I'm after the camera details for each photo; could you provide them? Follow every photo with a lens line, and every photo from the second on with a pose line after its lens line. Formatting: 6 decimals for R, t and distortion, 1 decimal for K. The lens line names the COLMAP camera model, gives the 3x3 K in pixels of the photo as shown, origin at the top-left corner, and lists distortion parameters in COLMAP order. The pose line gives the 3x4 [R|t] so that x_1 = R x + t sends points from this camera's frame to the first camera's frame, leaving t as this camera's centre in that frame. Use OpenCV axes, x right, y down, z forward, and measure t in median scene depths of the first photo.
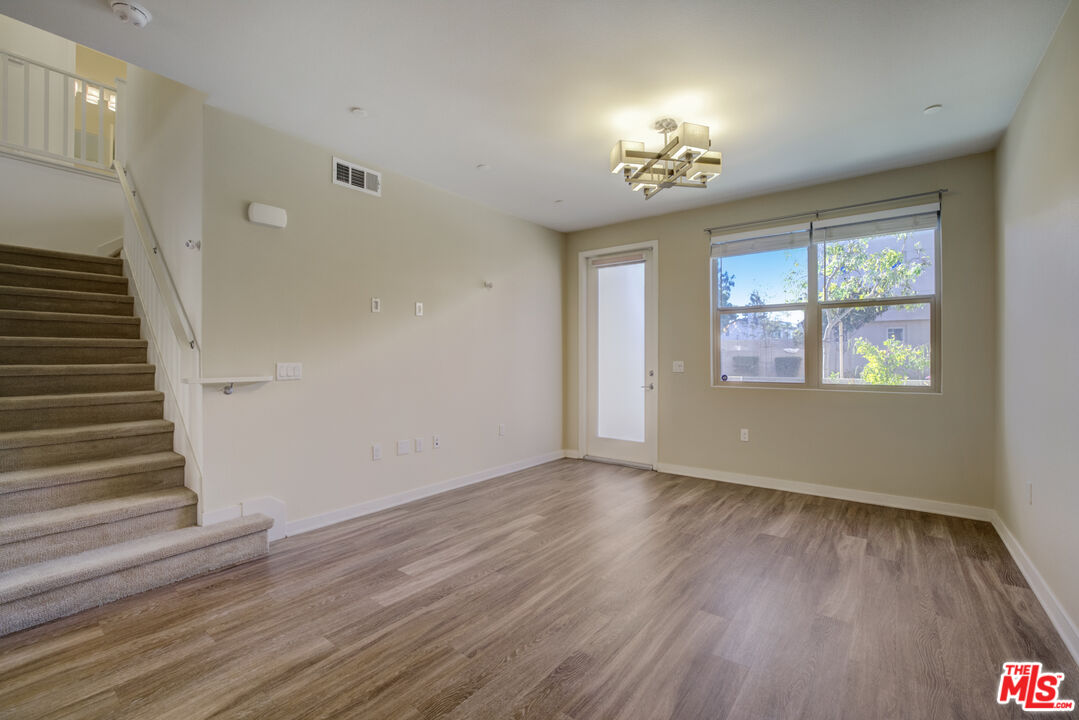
lens RADIAL K [[459.3, 0, 544.1], [0, 459.3, 356.7], [0, 0, 1]] dist [-0.051199, 0.019829]
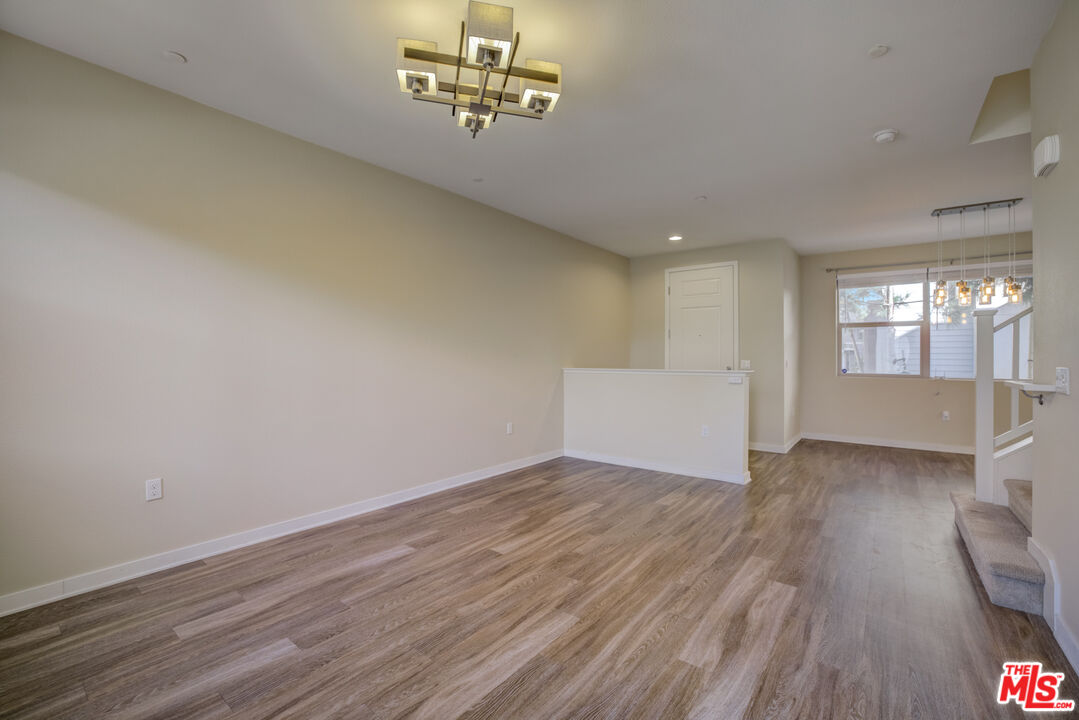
lens RADIAL K [[459.3, 0, 544.1], [0, 459.3, 356.7], [0, 0, 1]] dist [-0.051199, 0.019829]
pose [[-0.999992, -0.003383, -0.002308, 0.162406], [-0.003372, 0.999984, -0.004603, 0.003482], [0.002323, -0.004595, -0.999987, 1.587946]]
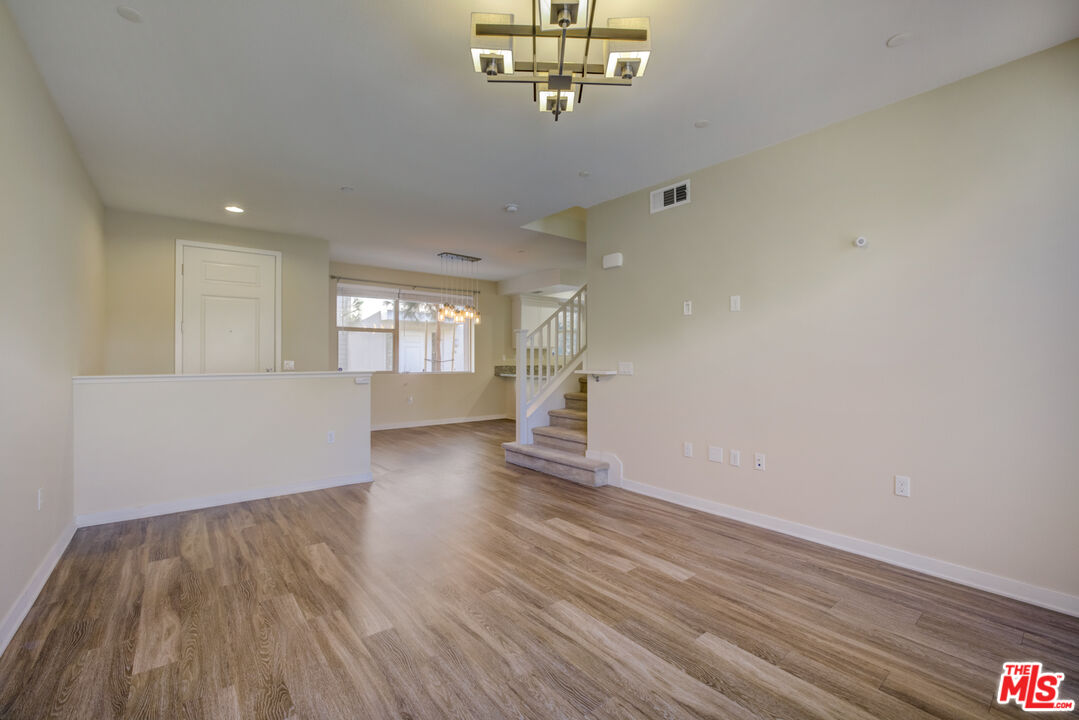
lens RADIAL K [[459.3, 0, 544.1], [0, 459.3, 356.7], [0, 0, 1]] dist [-0.051199, 0.019829]
pose [[-0.224312, -0.004015, -0.974509, 0.824608], [0.002362, 0.999986, -0.004664, 0.001957], [0.974515, -0.003348, -0.224299, 1.049413]]
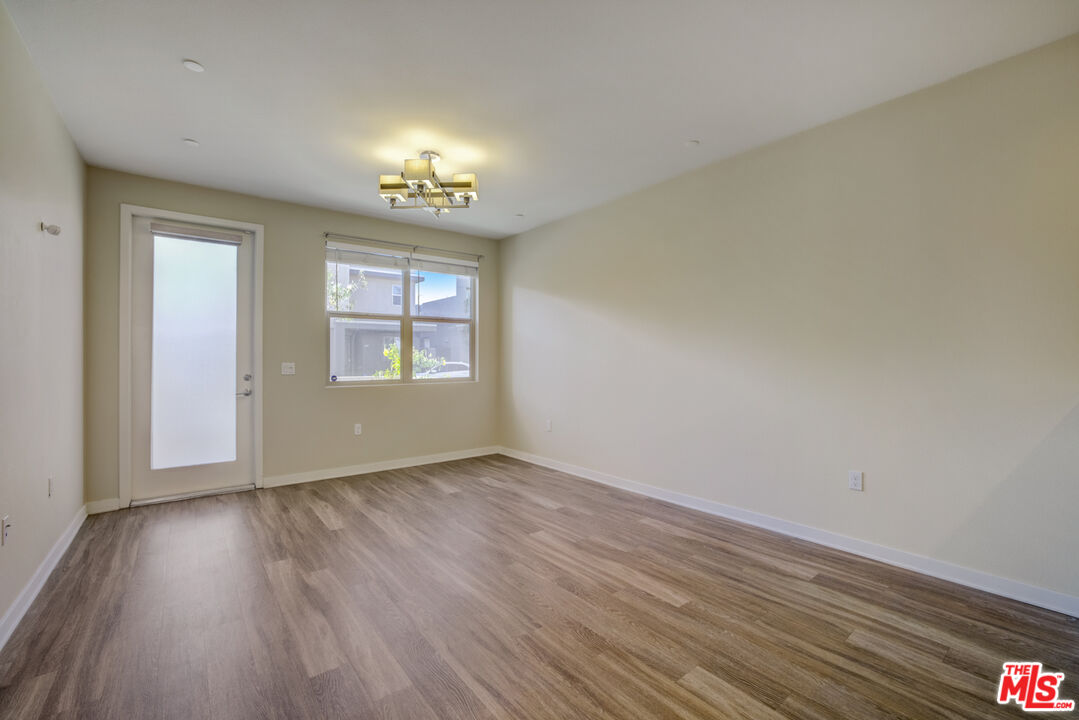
lens RADIAL K [[459.3, 0, 544.1], [0, 459.3, 356.7], [0, 0, 1]] dist [-0.051199, 0.019829]
pose [[0.230754, 0.004147, 0.973003, -0.732825], [-0.001450, 0.999991, -0.003918, 0.000035], [-0.973011, -0.000506, 0.230758, 0.426002]]
